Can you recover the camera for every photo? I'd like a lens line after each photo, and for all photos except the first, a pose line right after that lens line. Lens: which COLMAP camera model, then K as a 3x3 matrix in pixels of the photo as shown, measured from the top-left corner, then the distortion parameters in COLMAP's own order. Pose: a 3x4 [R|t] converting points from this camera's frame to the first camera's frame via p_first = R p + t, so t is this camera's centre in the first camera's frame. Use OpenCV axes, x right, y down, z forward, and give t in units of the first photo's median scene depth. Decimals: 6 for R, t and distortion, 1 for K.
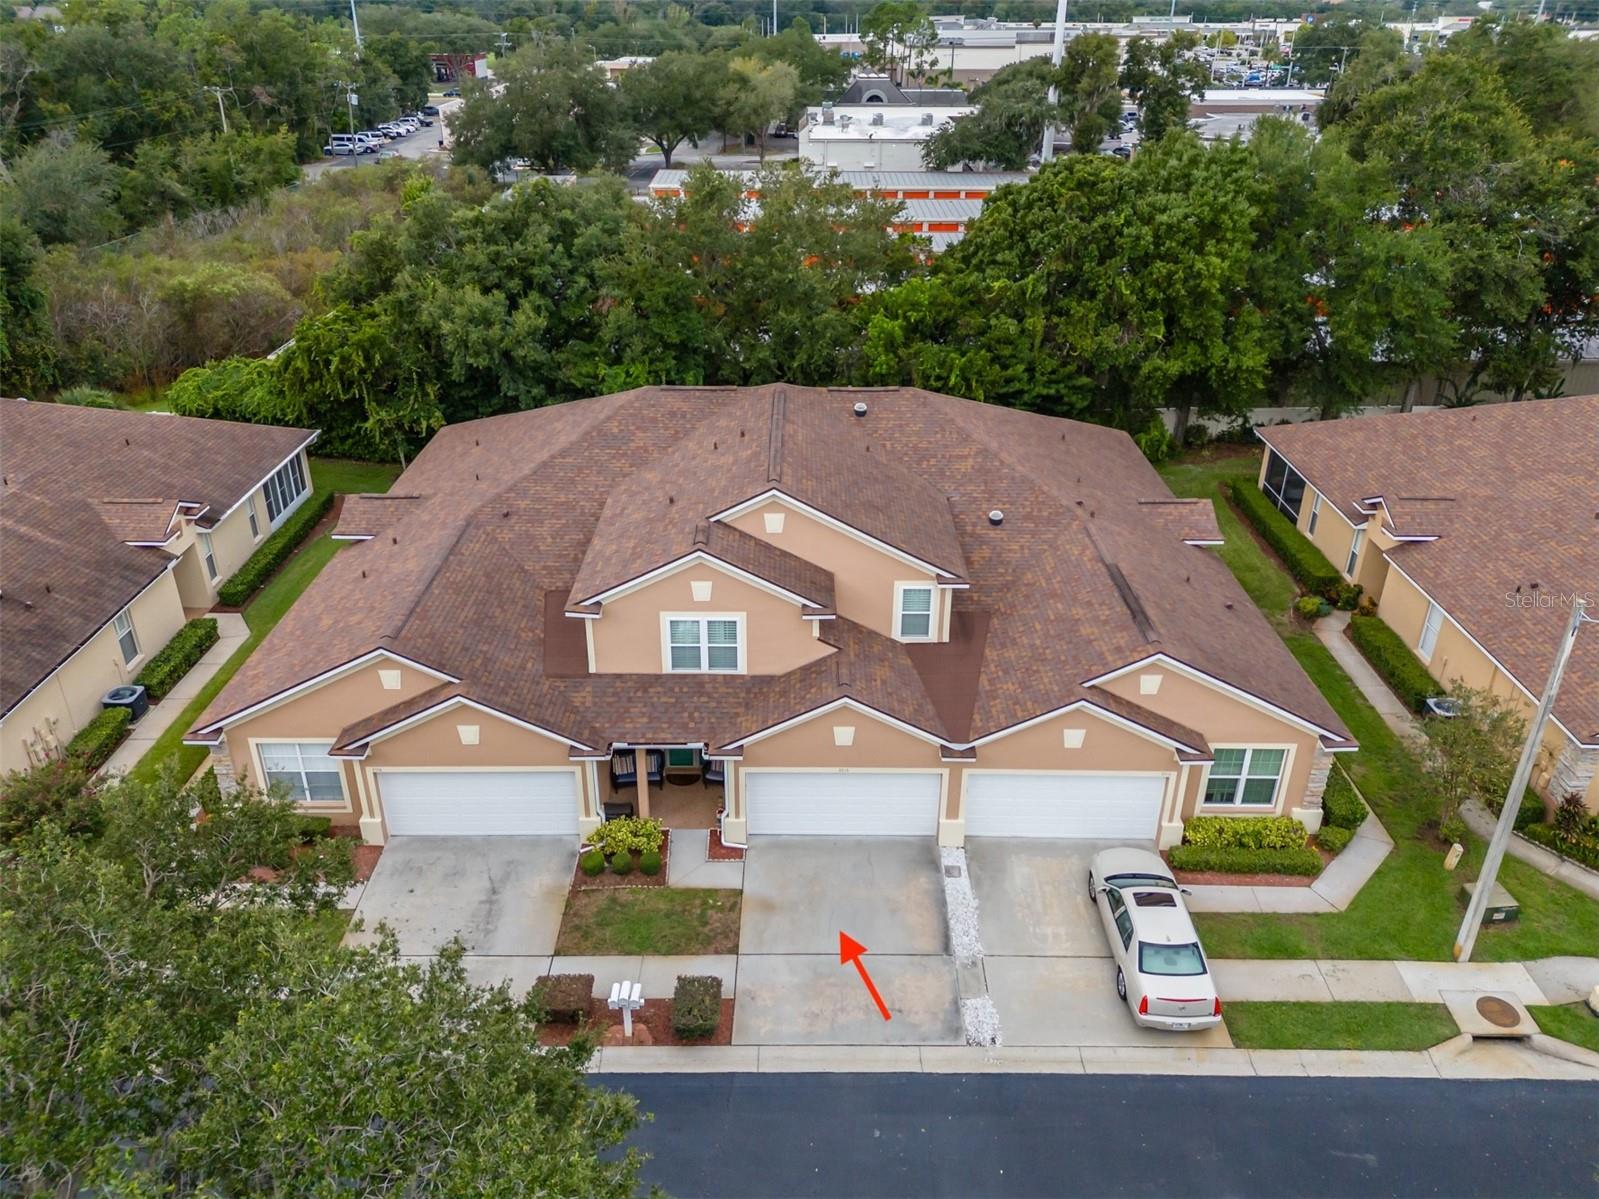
lens RADIAL K [[1164.8, 0, 802.7], [0, 1164.8, 596.6], [0, 0, 1]] dist [0.118475, -0.137600]
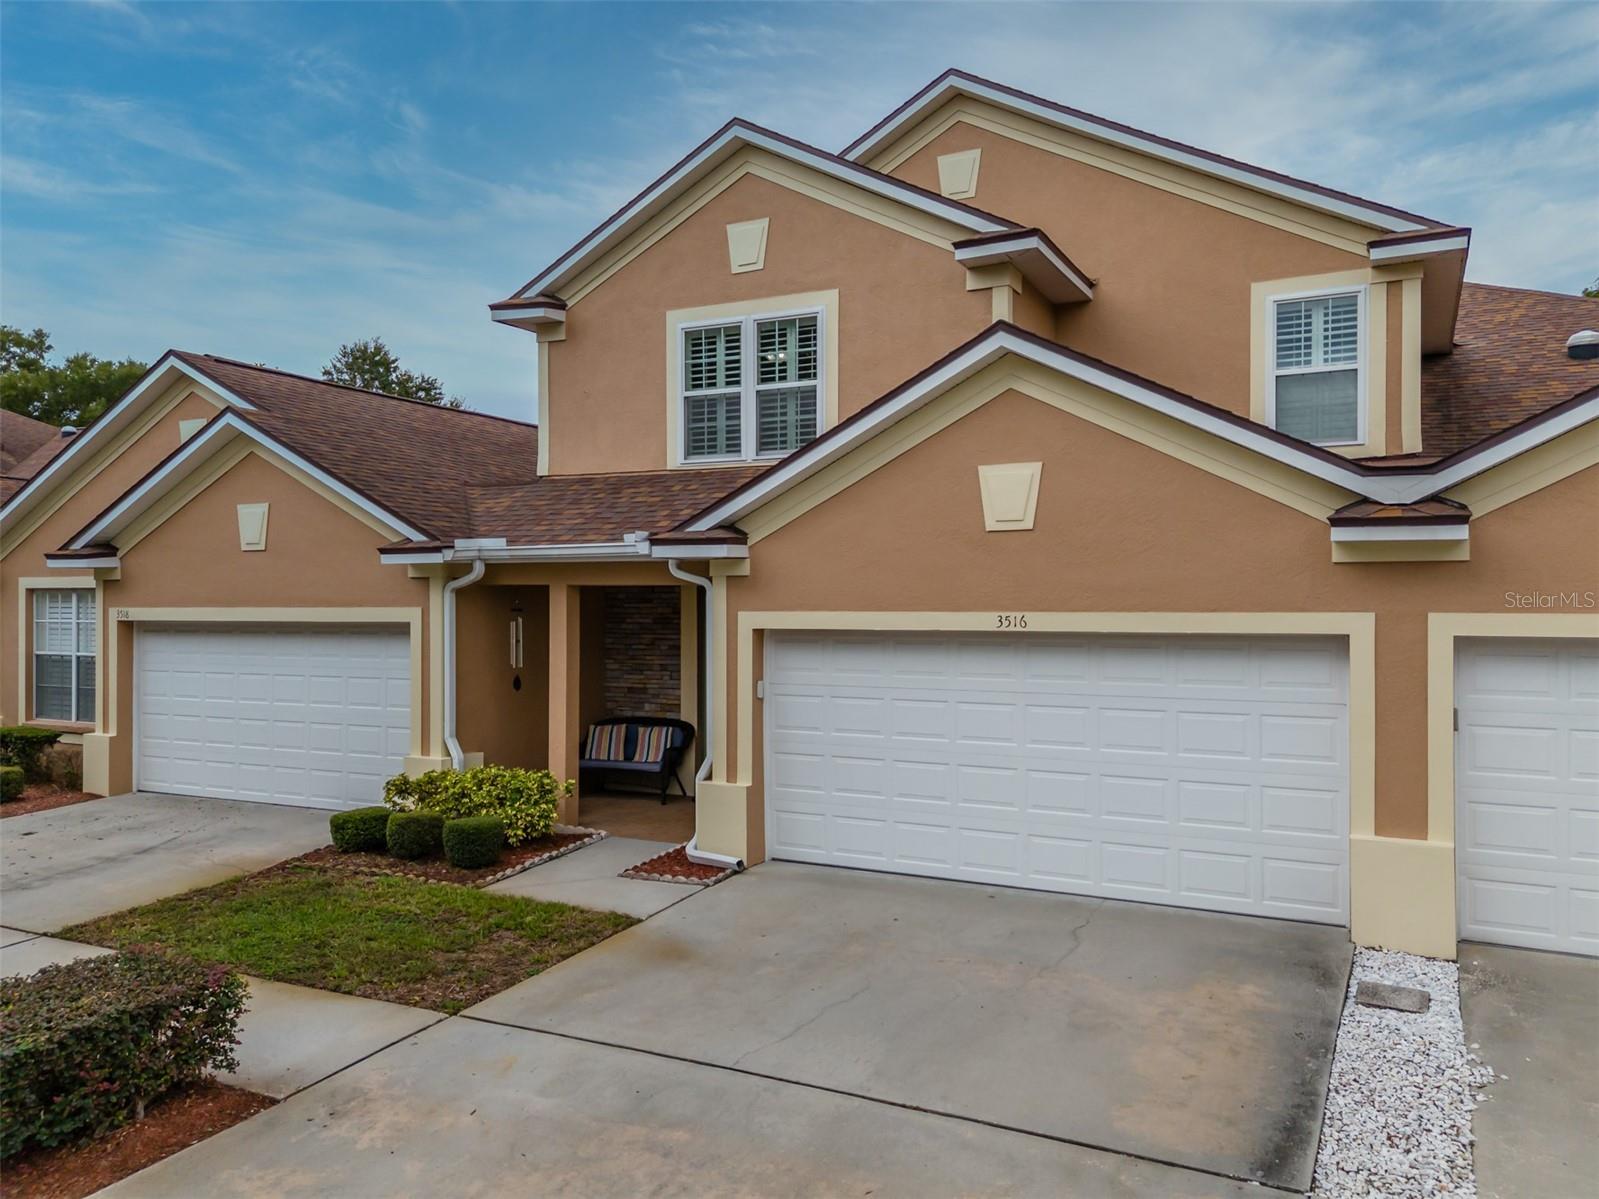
lens RADIAL K [[1164.8, 0, 802.7], [0, 1164.8, 596.6], [0, 0, 1]] dist [0.118475, -0.137600]
pose [[0.889308, -0.007472, -0.457247, 0.131926], [-0.205865, 0.886284, -0.414874, 0.287549], [0.408351, 0.463082, 0.786642, 0.703074]]
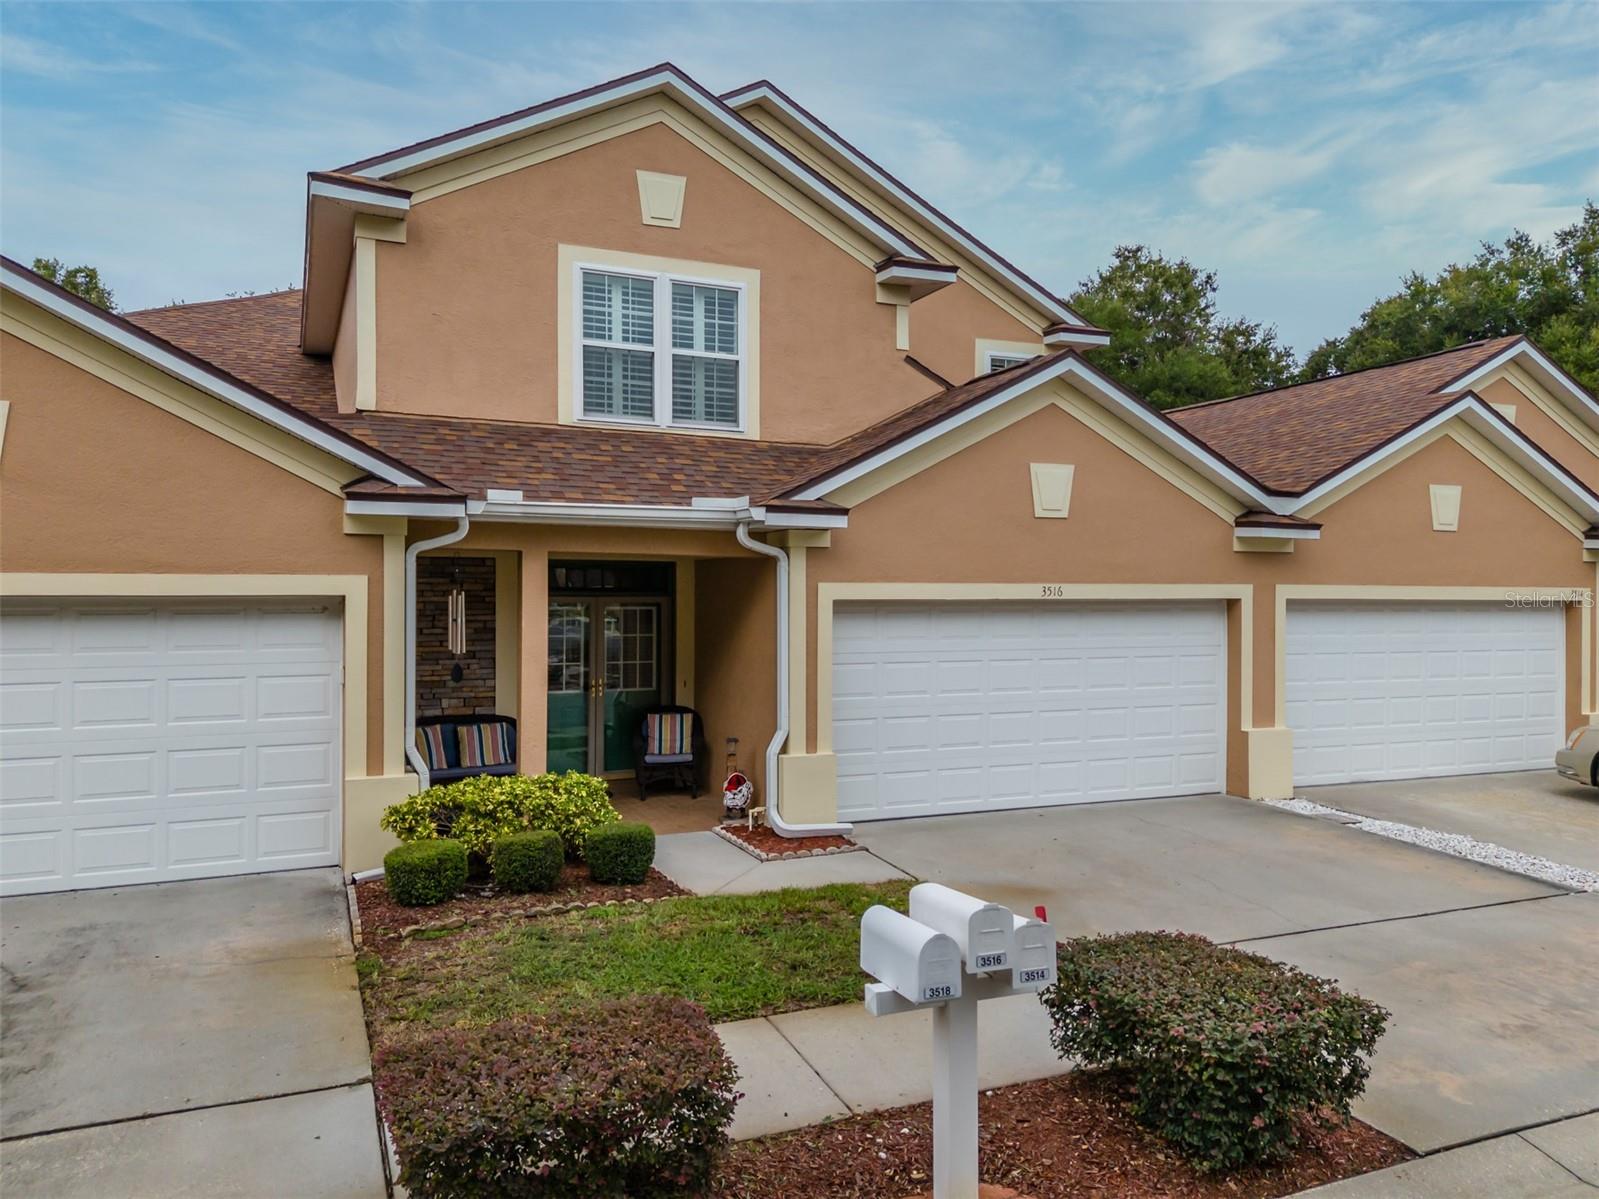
lens RADIAL K [[1164.8, 0, 802.7], [0, 1164.8, 596.6], [0, 0, 1]] dist [0.118475, -0.137600]
pose [[0.915191, -0.003779, 0.403002, -0.206959], [0.190039, 0.885853, -0.423260, 0.303124], [-0.355401, 0.463950, 0.811444, 0.689369]]
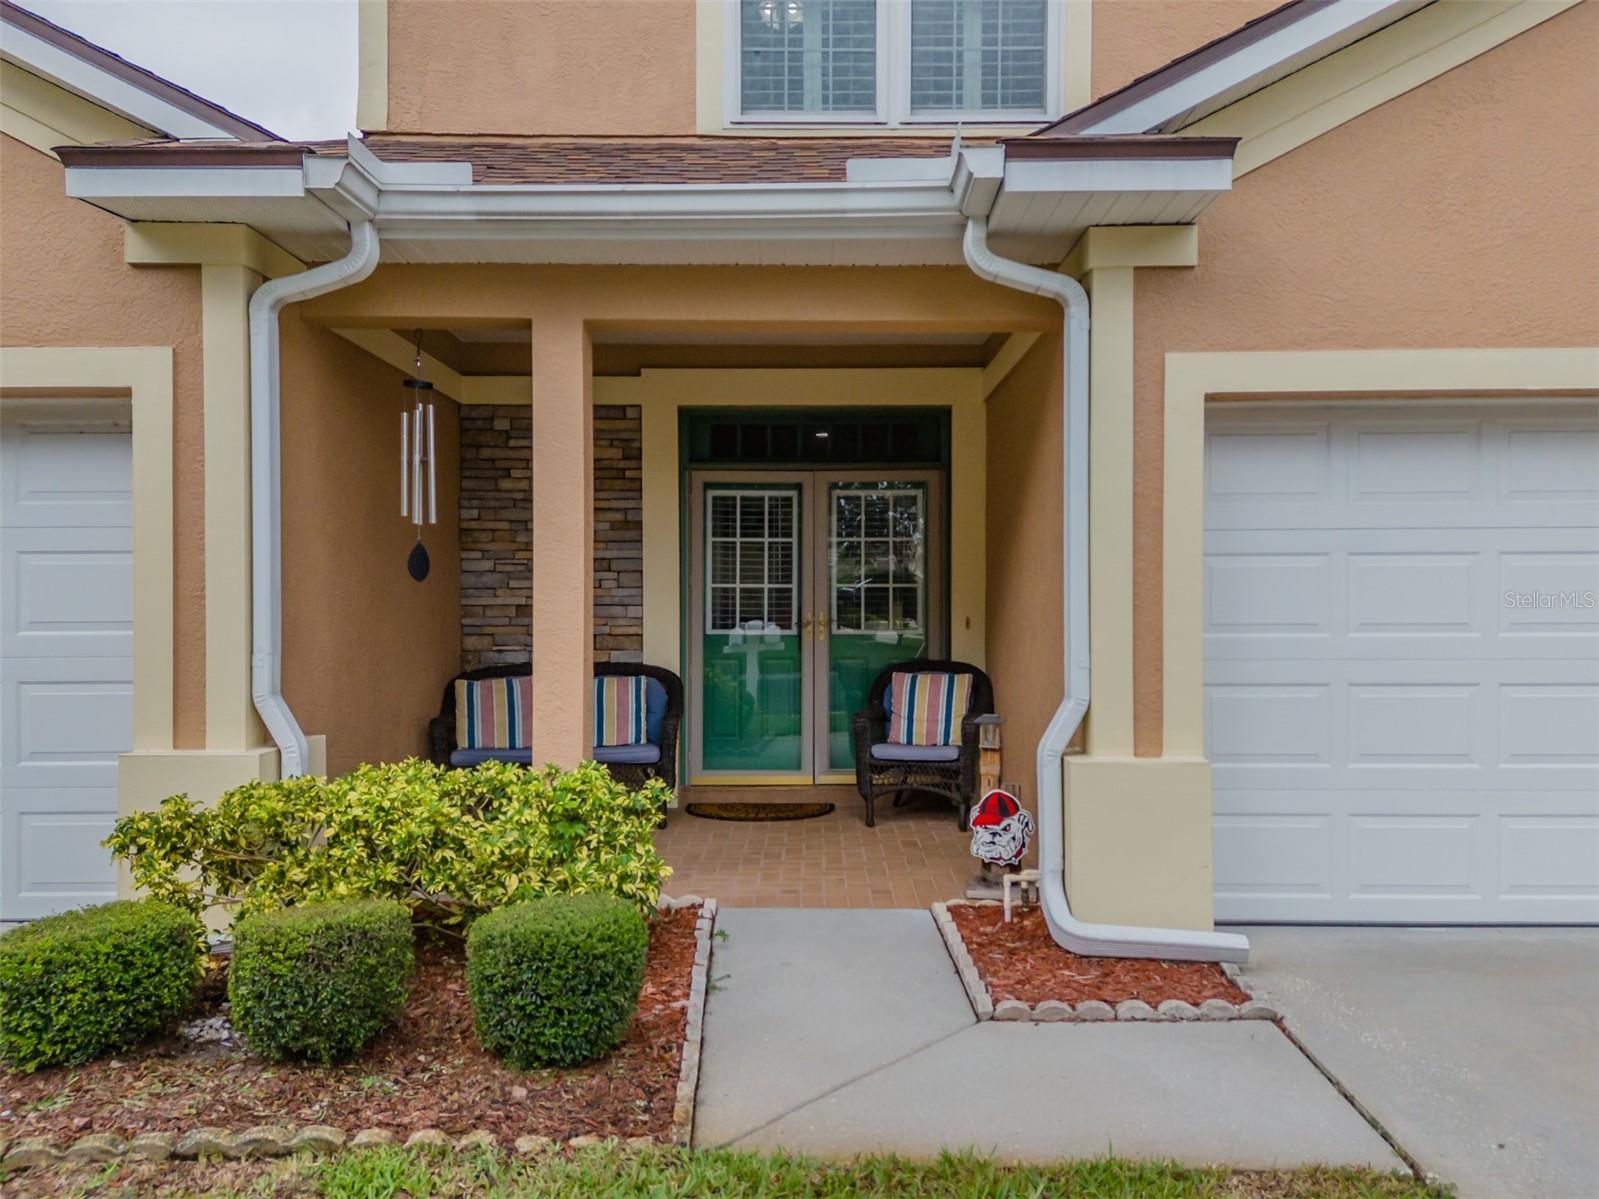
lens RADIAL K [[1149.9, 0, 799.5], [0, 1149.9, 599.5], [0, 0, 1]] dist [0.062886, -0.046688]
pose [[0.999919, -0.006923, -0.010658, -0.101019], [0.001212, 0.886717, -0.462310, 0.244488], [0.012652, 0.462260, 0.886654, 0.862647]]
